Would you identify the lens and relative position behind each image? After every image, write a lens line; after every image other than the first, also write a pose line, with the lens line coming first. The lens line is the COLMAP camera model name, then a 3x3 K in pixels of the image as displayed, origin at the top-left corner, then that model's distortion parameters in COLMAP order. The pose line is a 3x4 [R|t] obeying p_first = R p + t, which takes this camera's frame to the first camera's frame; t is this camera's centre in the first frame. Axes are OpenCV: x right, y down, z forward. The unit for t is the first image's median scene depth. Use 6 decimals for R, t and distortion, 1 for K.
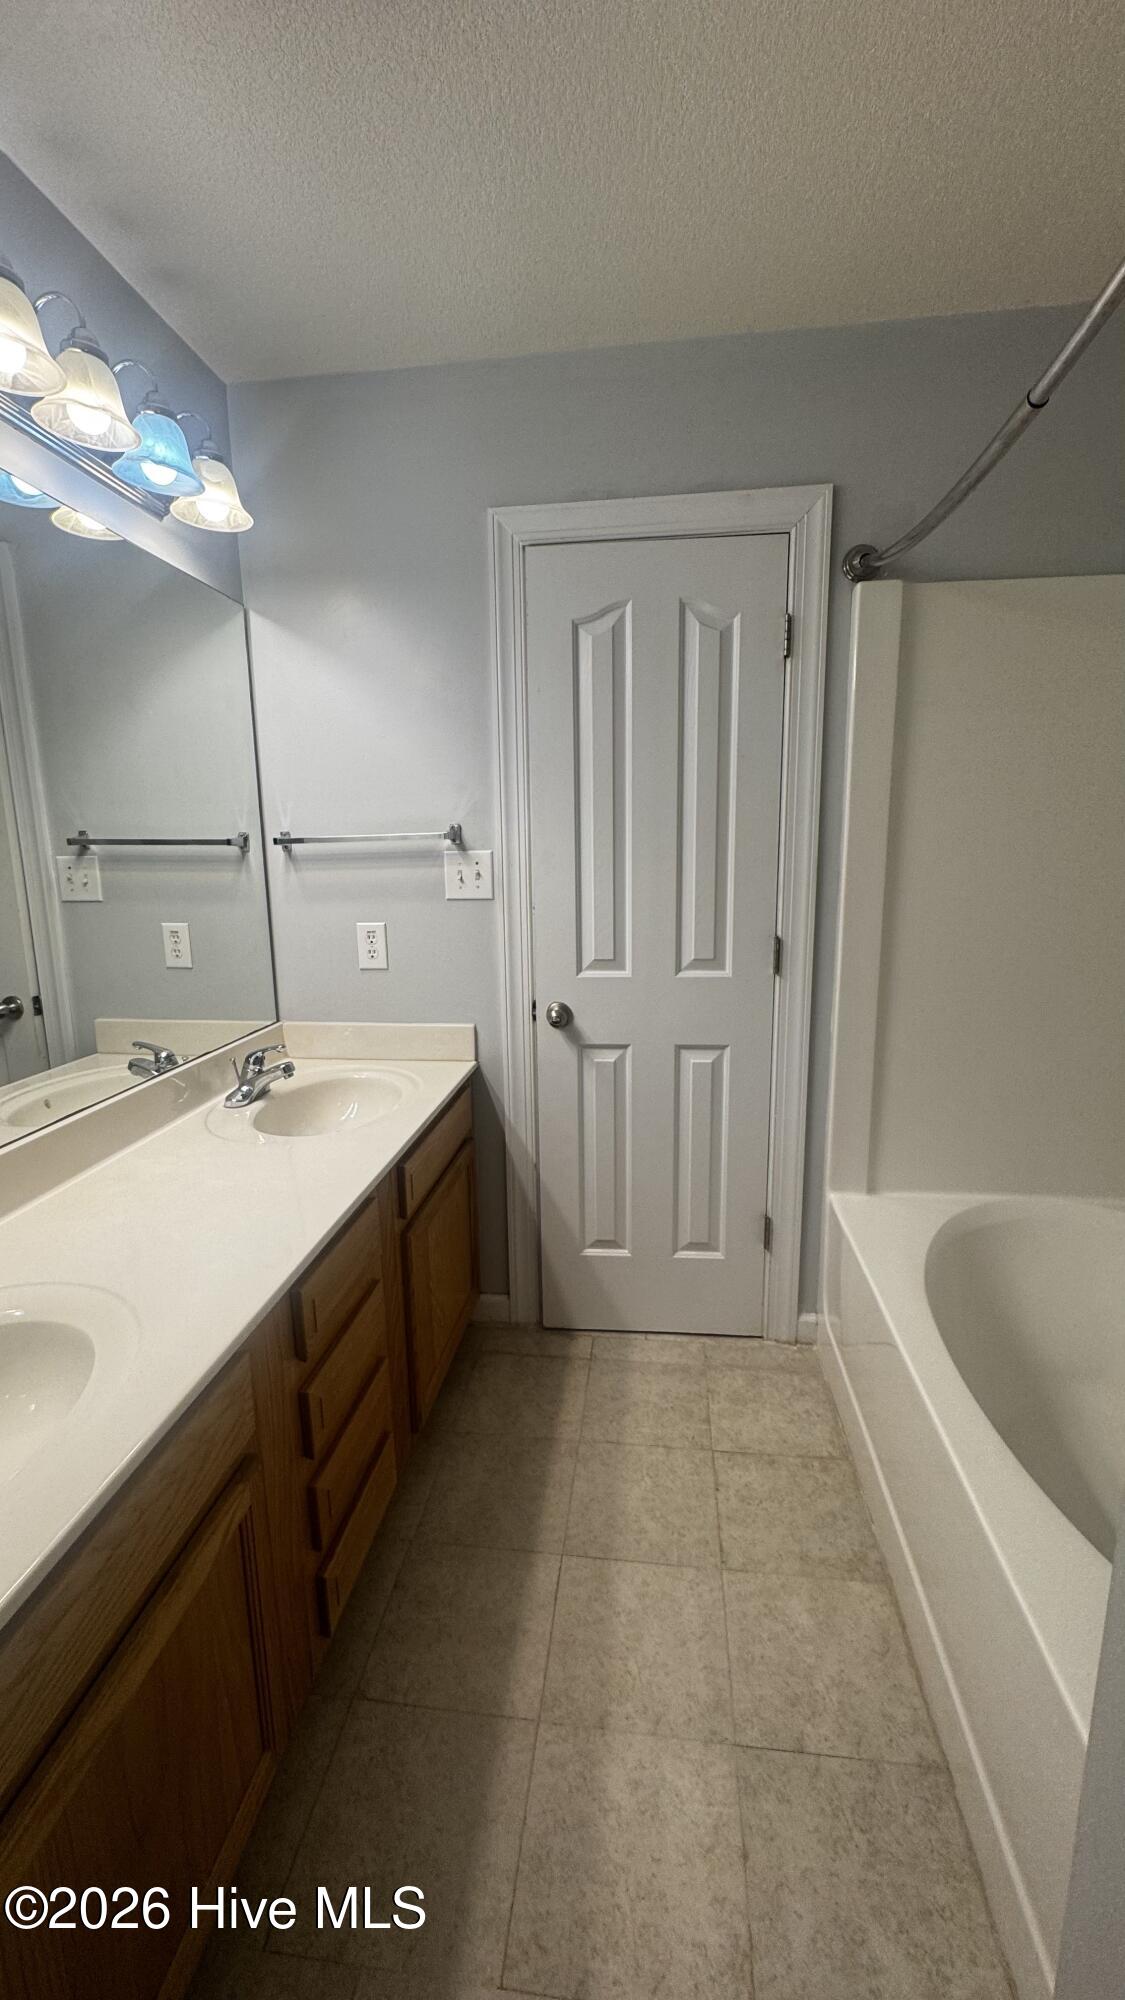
lens RADIAL K [[792.6, 0, 556.6], [0, 792.6, 995.6], [0, 0, 1]] dist [-0.005088, -0.000364]
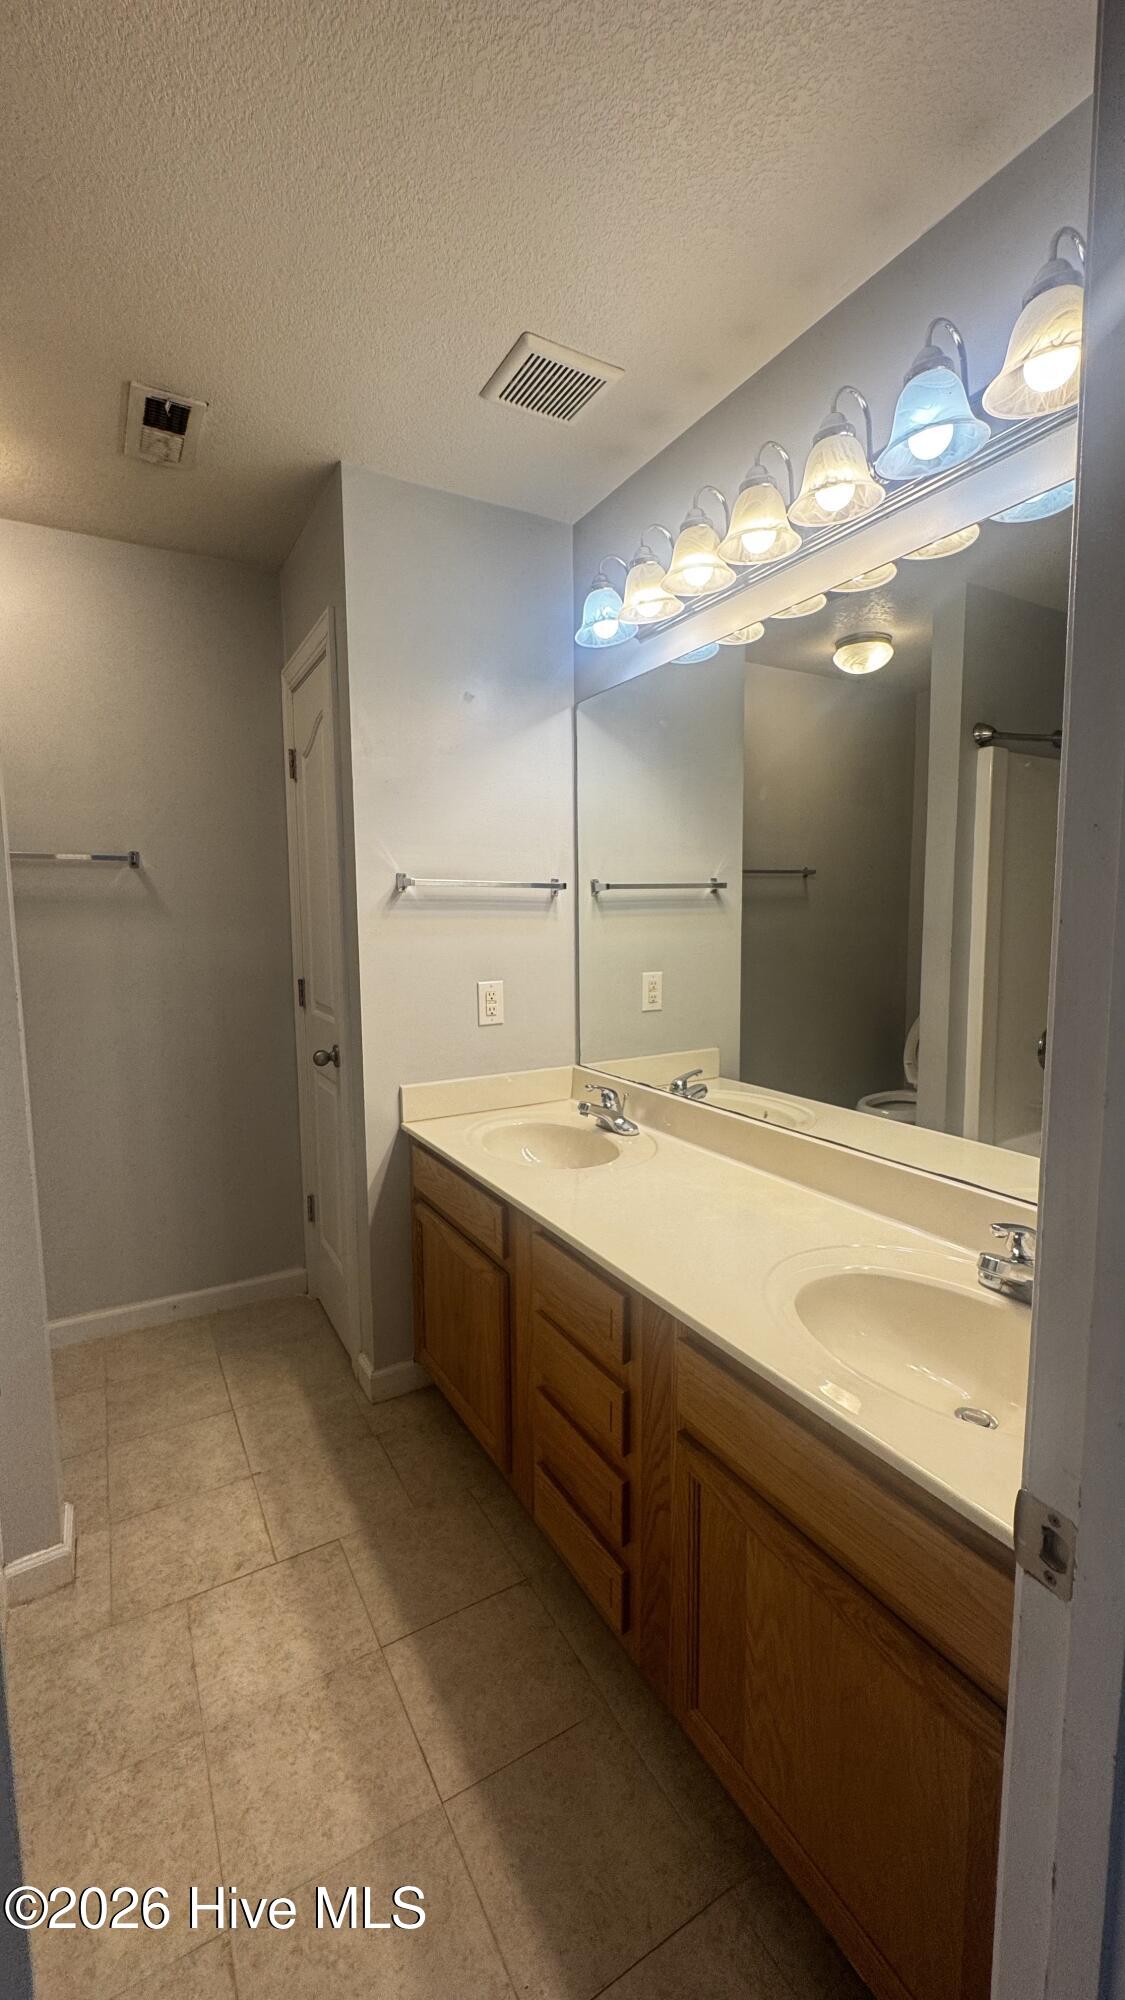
lens RADIAL K [[792.6, 0, 546.1], [0, 792.6, 995.0], [0, 0, 1]] dist [-0.005088, -0.000364]
pose [[-0.799704, 0.086936, -0.594066, 0.372861], [-0.087140, 0.962178, 0.258109, -0.316975], [0.594037, 0.258178, -0.761882, 1.698547]]
